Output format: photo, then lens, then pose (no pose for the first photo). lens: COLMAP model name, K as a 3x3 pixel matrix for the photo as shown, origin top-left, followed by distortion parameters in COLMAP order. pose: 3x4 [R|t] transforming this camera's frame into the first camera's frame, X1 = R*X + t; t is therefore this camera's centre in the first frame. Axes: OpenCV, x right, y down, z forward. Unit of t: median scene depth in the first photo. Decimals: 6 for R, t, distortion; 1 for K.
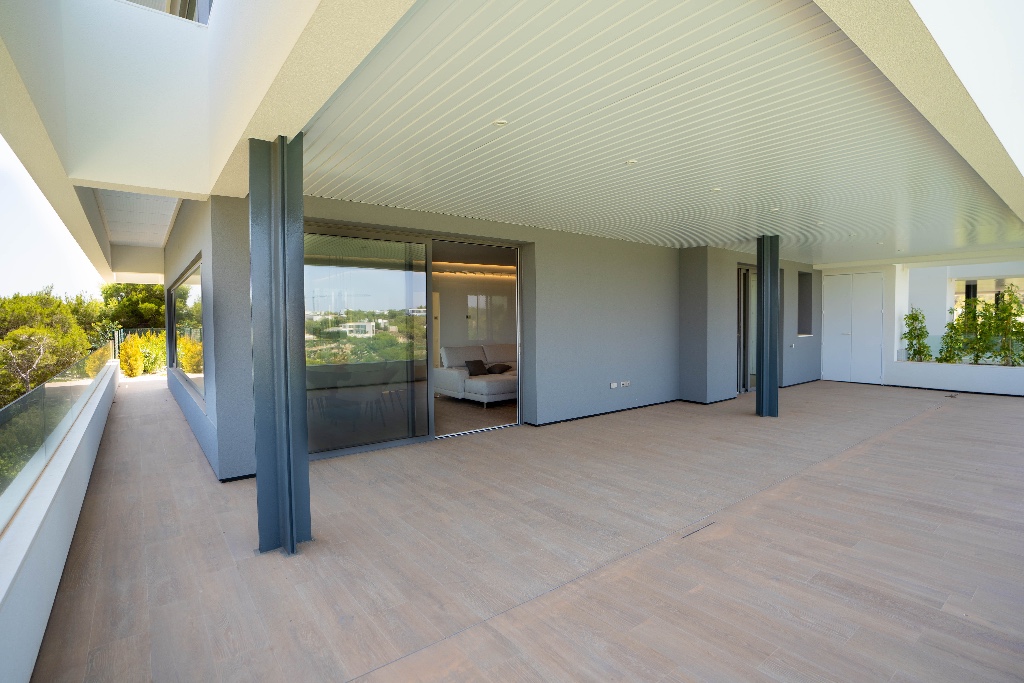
lens RADIAL K [[496.5, 0, 513.4], [0, 496.5, 335.3], [0, 0, 1]] dist [-0.064109, 0.028554]
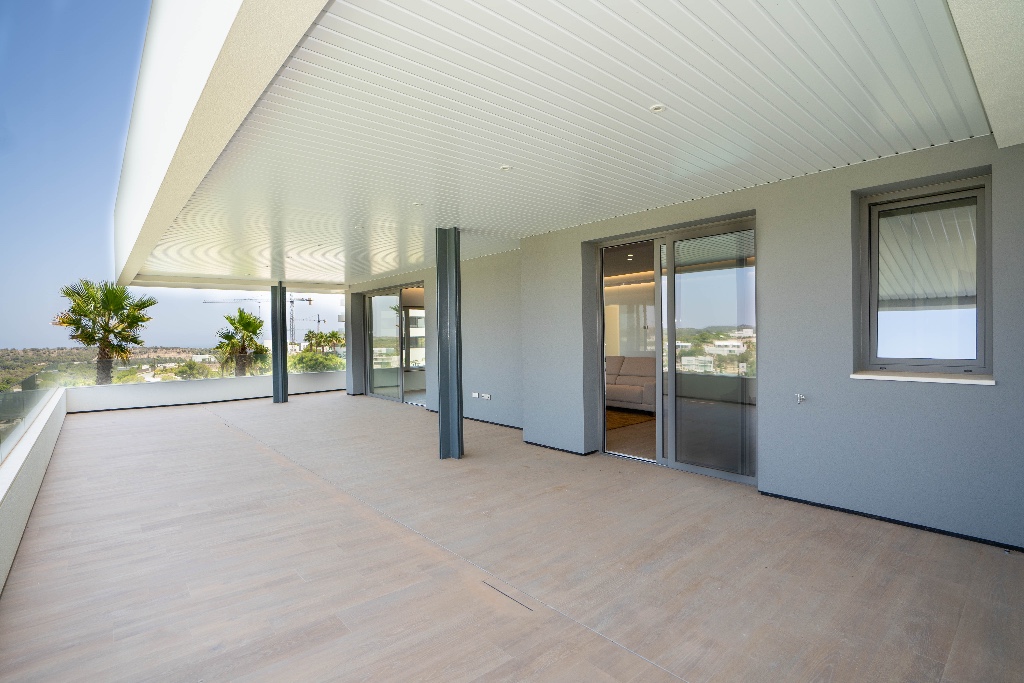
lens RADIAL K [[496.5, 0, 510.2], [0, 496.5, 345.9], [0, 0, 1]] dist [-0.064109, 0.028554]
pose [[0.051767, 0.032369, -0.998134, 0.898942], [-0.022156, 0.999266, 0.031257, -0.028135], [0.998413, 0.020497, 0.052446, 0.717710]]
